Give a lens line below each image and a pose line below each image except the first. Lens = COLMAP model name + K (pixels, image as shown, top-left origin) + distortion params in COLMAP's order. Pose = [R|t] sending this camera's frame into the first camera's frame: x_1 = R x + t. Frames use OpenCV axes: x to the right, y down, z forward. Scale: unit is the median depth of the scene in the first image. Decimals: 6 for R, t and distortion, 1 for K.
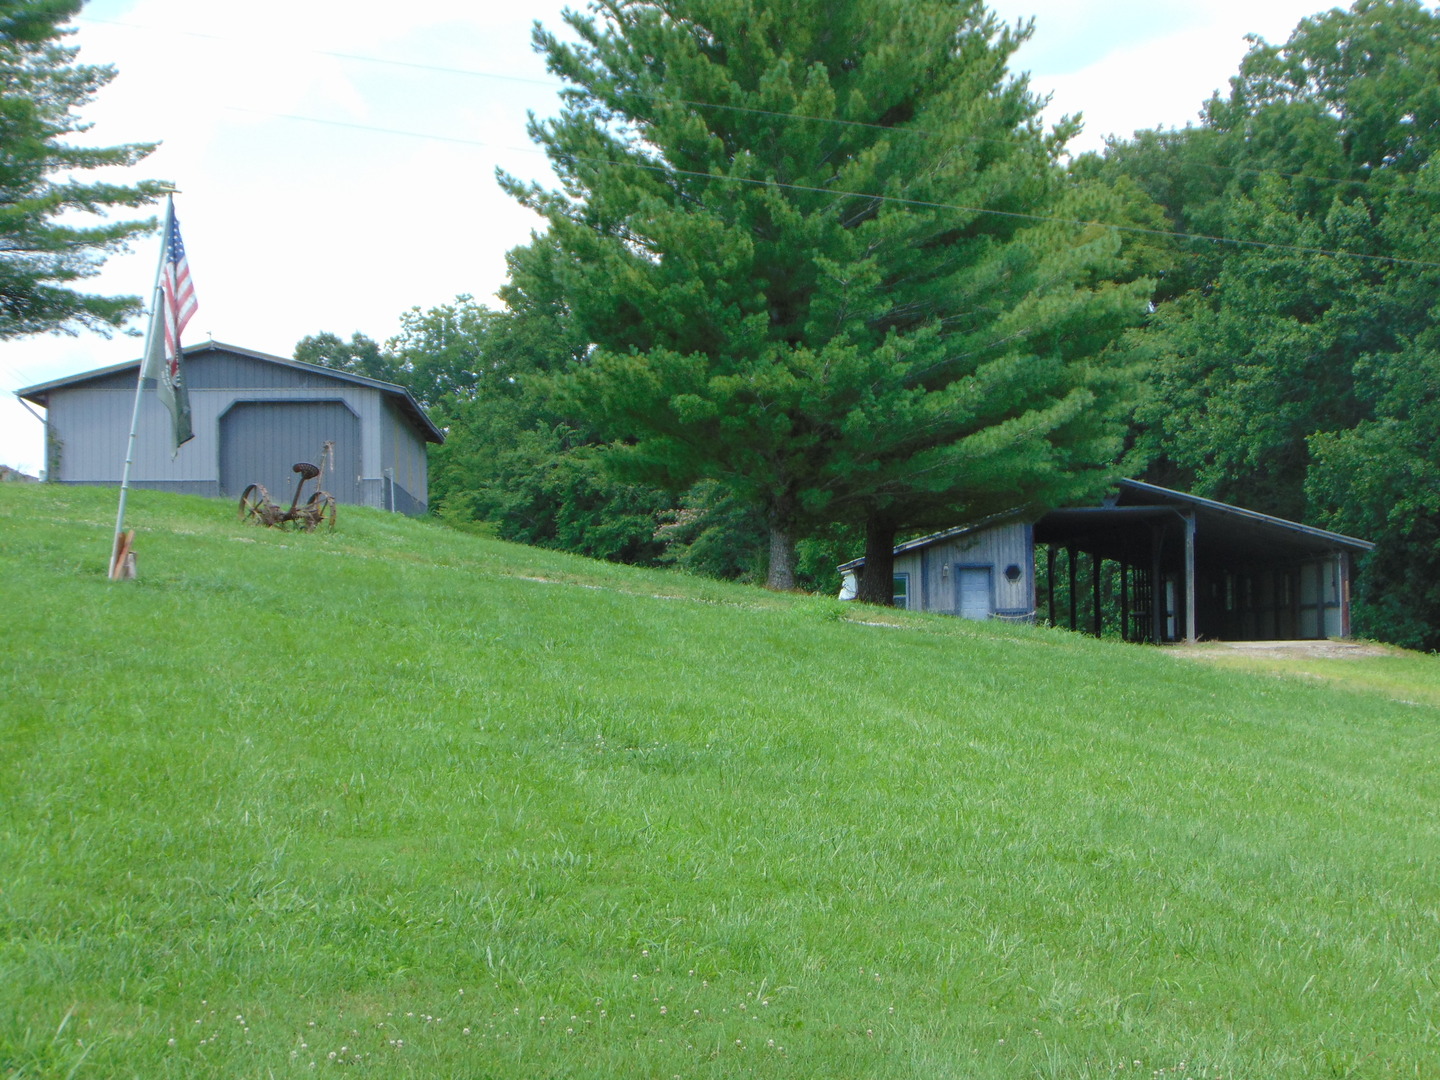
lens RADIAL K [[2517.7, 0, 720.1], [0, 2517.7, 540.2], [0, 0, 1]] dist [-0.005720, 0.000000]
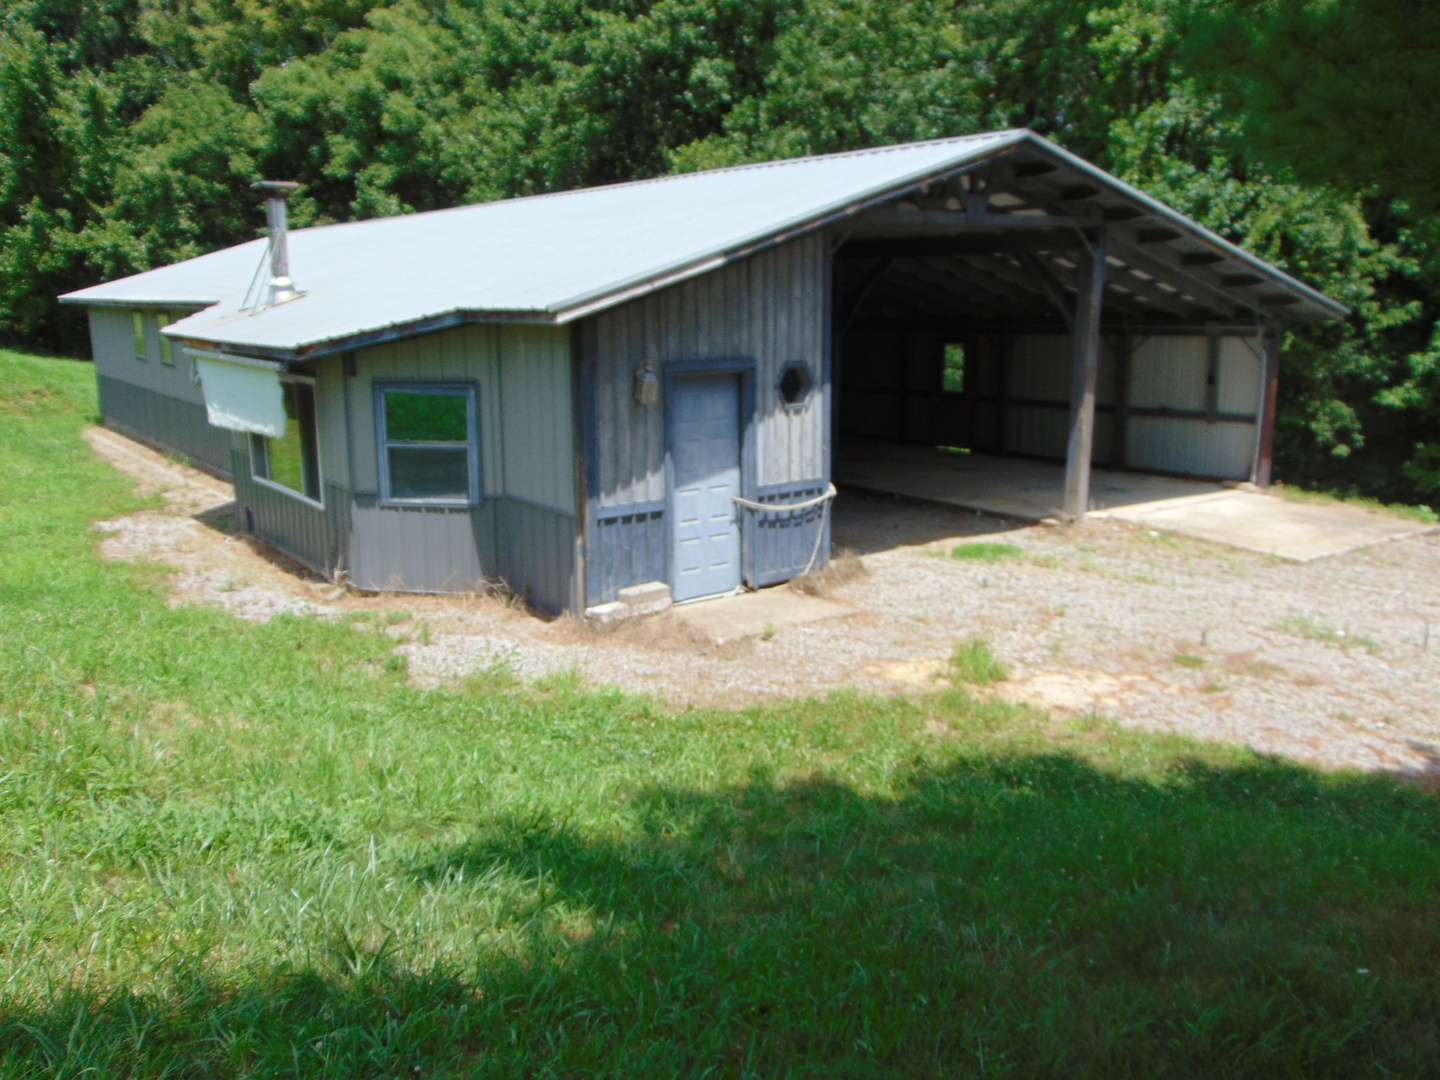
lens RADIAL K [[1240.7, 0, 725.8], [0, 1240.7, 533.9], [0, 0, 1]] dist [0.092717, 0.004146]
pose [[0.833412, -0.093741, 0.544644, 0.006931], [-0.026495, 0.977599, 0.208801, -0.003576], [-0.552017, -0.188448, 0.812259, 0.853476]]
